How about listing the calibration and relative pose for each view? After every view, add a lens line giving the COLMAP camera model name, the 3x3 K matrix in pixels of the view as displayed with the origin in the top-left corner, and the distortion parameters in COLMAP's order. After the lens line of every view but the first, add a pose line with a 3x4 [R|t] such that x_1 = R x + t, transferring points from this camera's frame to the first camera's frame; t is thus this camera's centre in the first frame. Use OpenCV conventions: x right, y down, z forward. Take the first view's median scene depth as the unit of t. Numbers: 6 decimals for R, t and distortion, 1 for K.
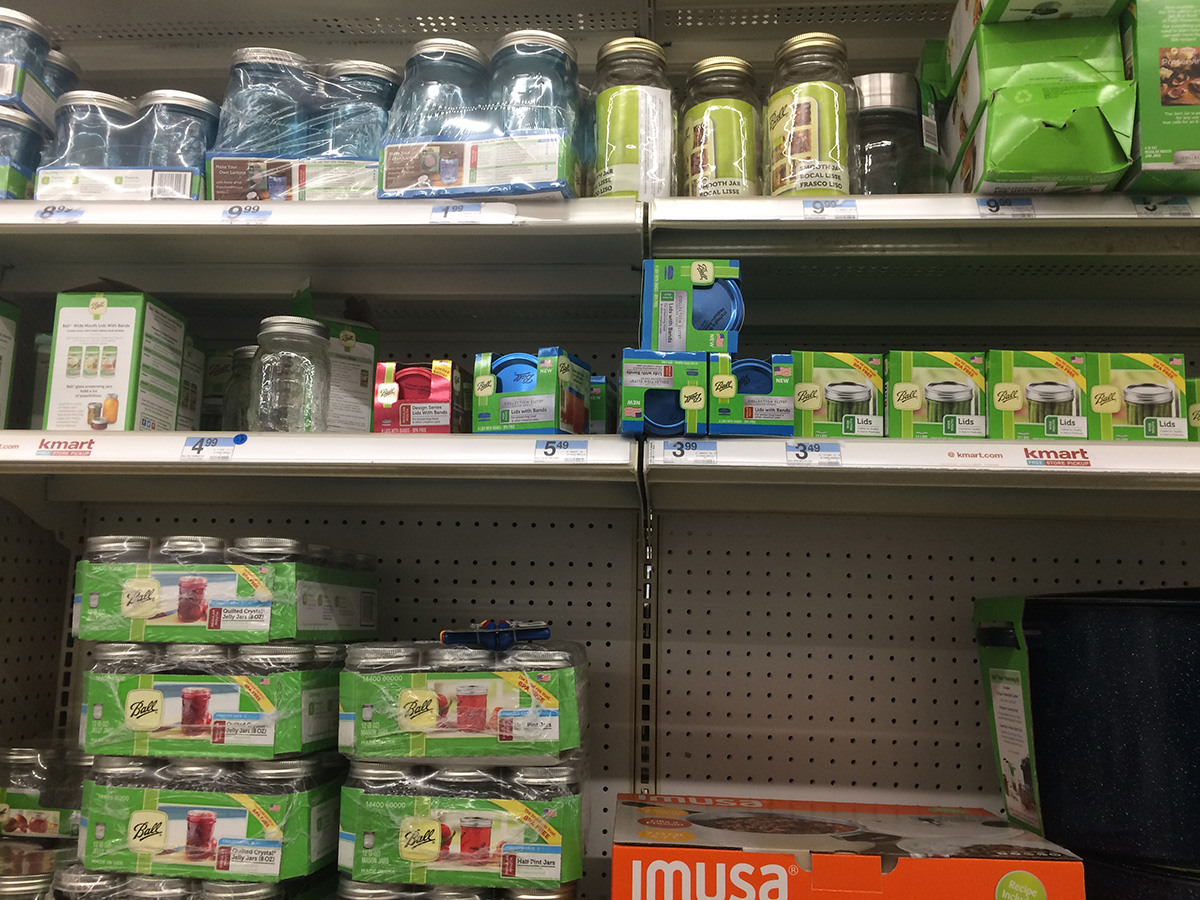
lens RADIAL K [[1002.3, 0, 600.0], [0, 1002.3, 450.0], [0, 0, 1]] dist [0.062641, -0.082873]
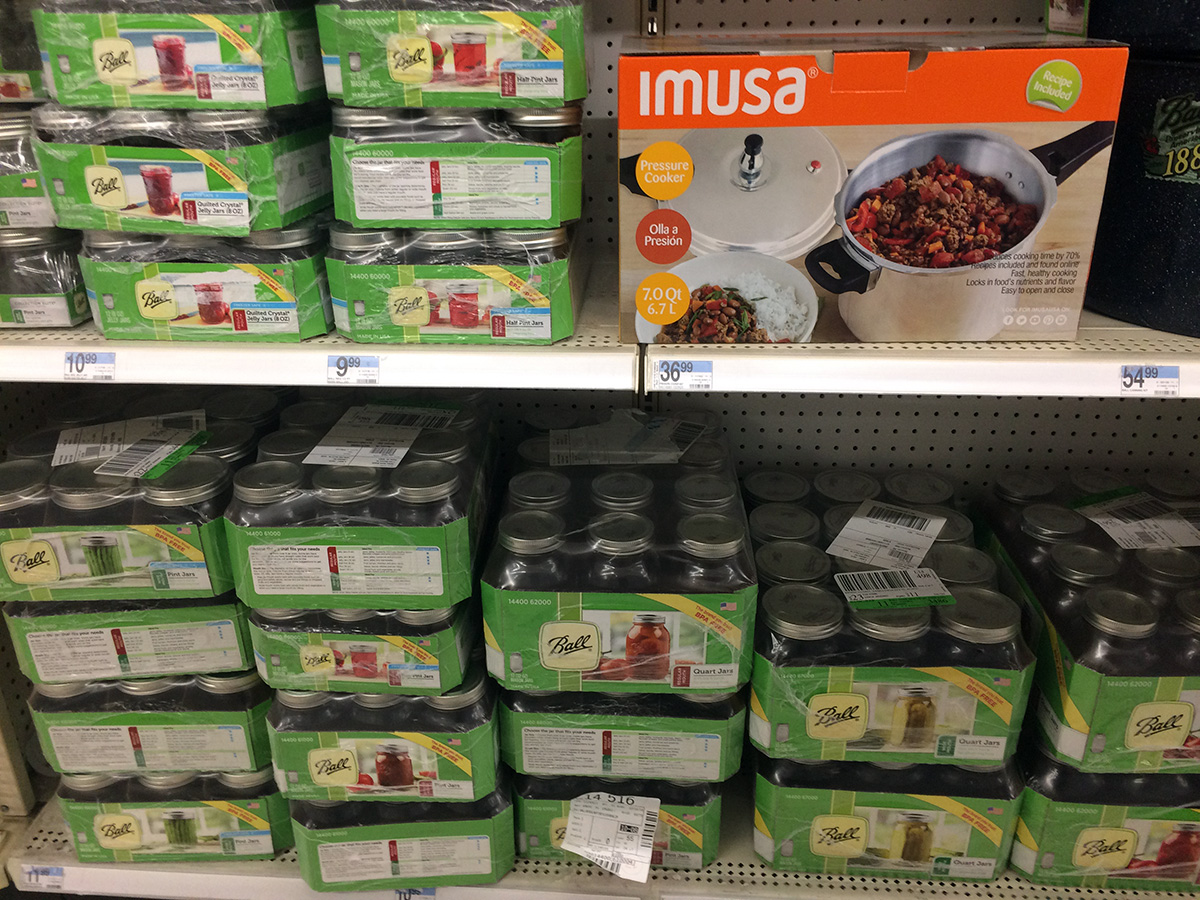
lens RADIAL K [[1002.3, 0, 600.0], [0, 1002.3, 450.0], [0, 0, 1]] dist [0.062641, -0.082873]
pose [[0.999375, -0.032582, -0.013734, -0.003370], [0.034812, 0.838664, 0.543535, 0.188393], [-0.006191, -0.543674, 0.839274, 0.029414]]
